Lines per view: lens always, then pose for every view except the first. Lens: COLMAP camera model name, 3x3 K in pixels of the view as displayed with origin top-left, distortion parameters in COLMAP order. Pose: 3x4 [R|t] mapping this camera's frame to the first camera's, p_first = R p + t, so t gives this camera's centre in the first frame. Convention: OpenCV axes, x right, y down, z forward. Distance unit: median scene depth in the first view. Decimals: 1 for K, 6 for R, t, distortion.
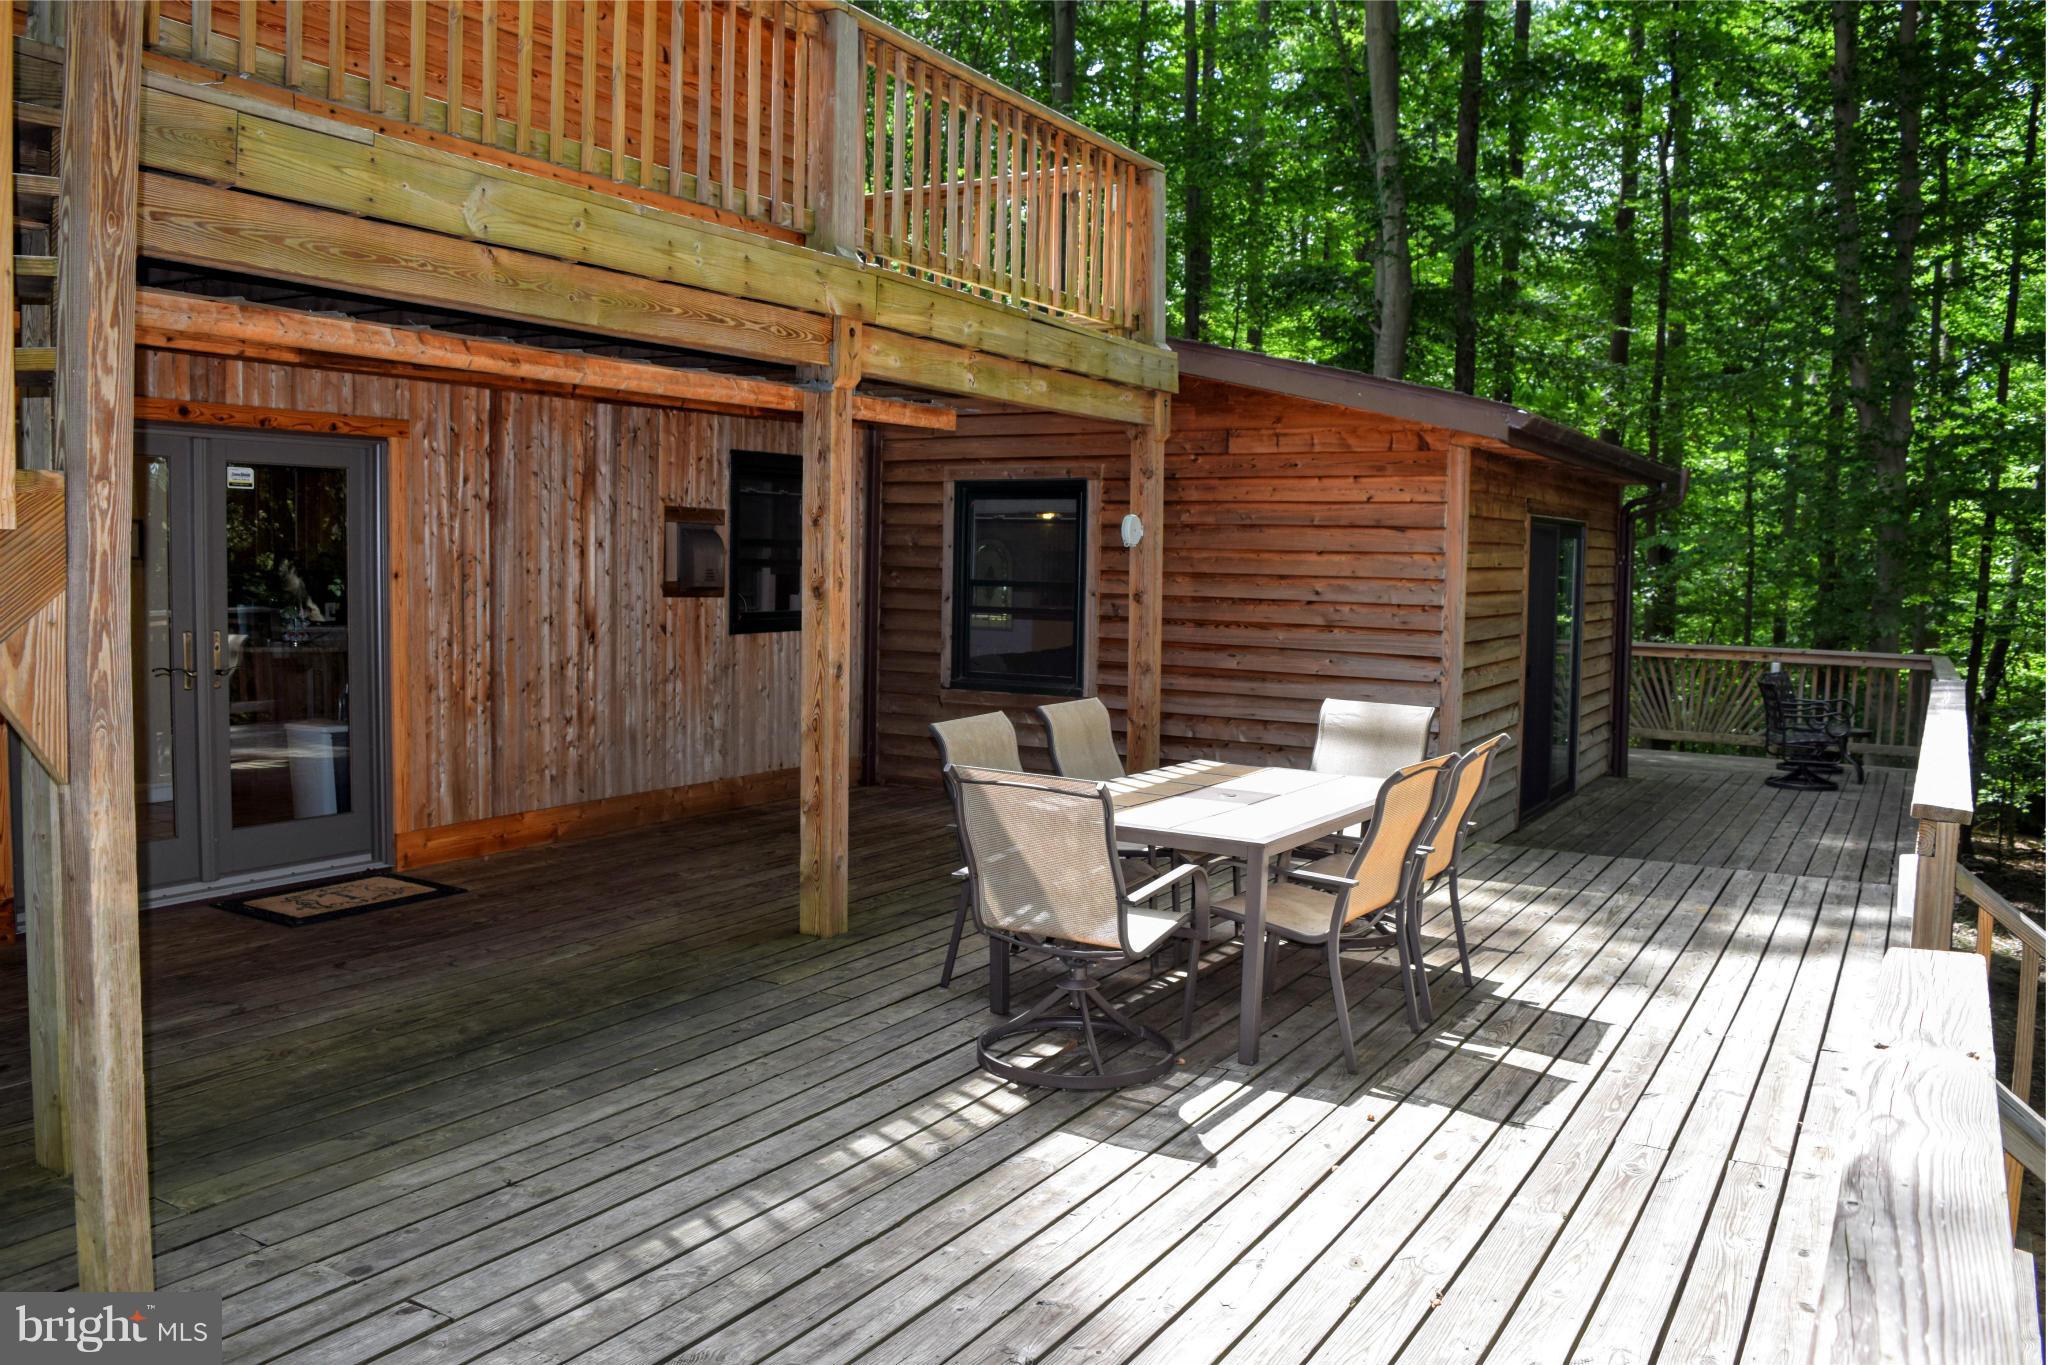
lens RADIAL K [[1613.0, 0, 1026.4], [0, 1613.0, 688.2], [0, 0, 1]] dist [-0.093565, 0.020420]
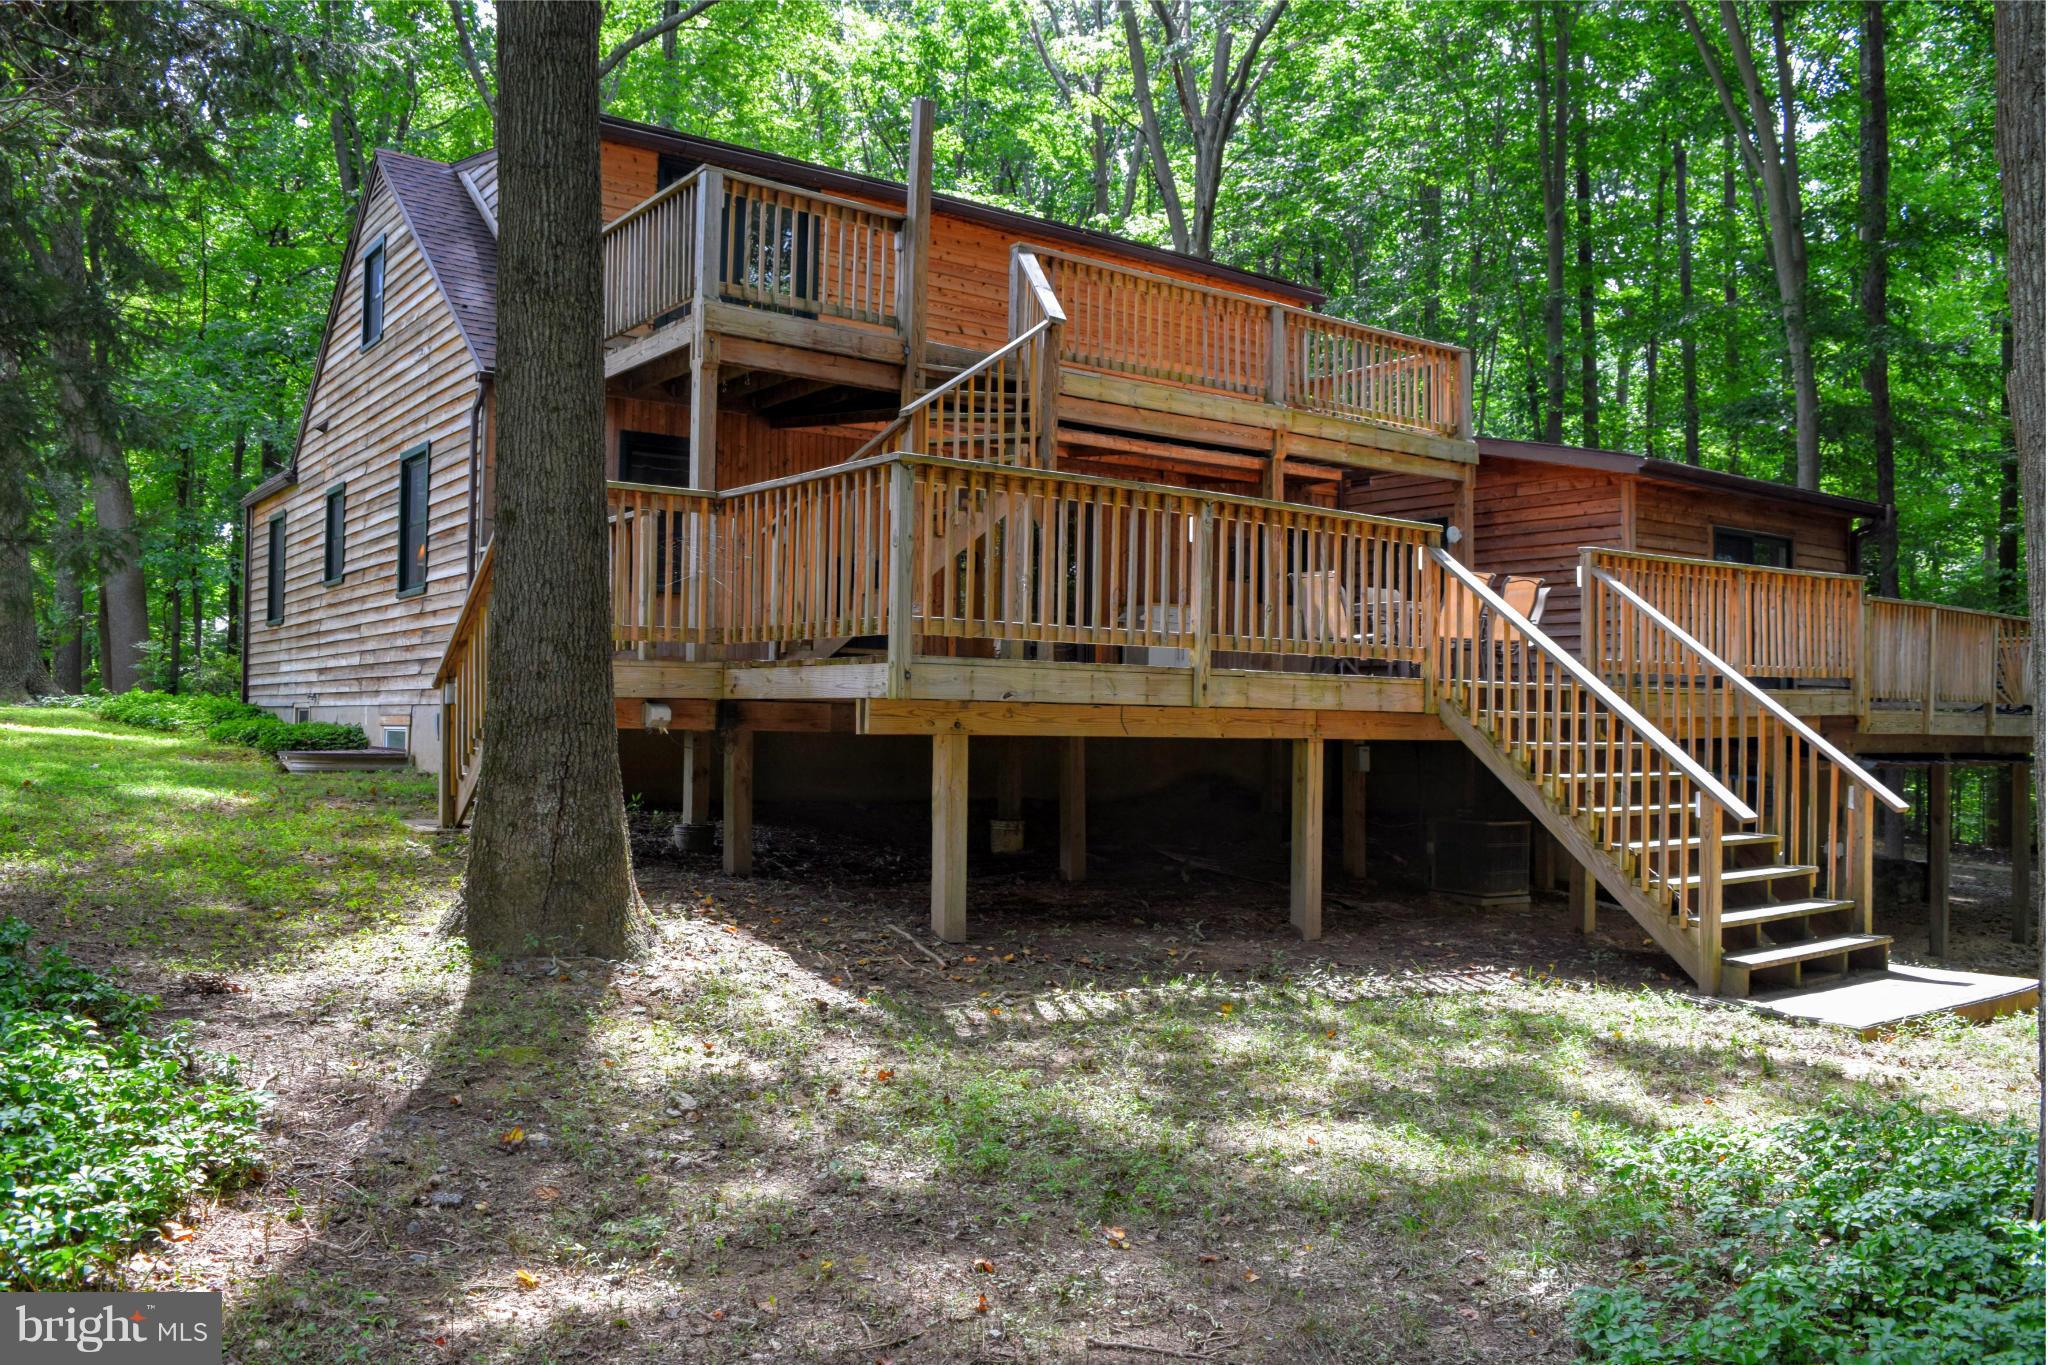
lens RADIAL K [[1613.0, 0, 1026.4], [0, 1613.0, 688.2], [0, 0, 1]] dist [-0.093565, 0.020420]
pose [[0.917570, -0.014125, -0.397324, 0.438404], [-0.030226, 0.993998, -0.105141, 0.374368], [0.396424, 0.108483, 0.911635, -1.165383]]
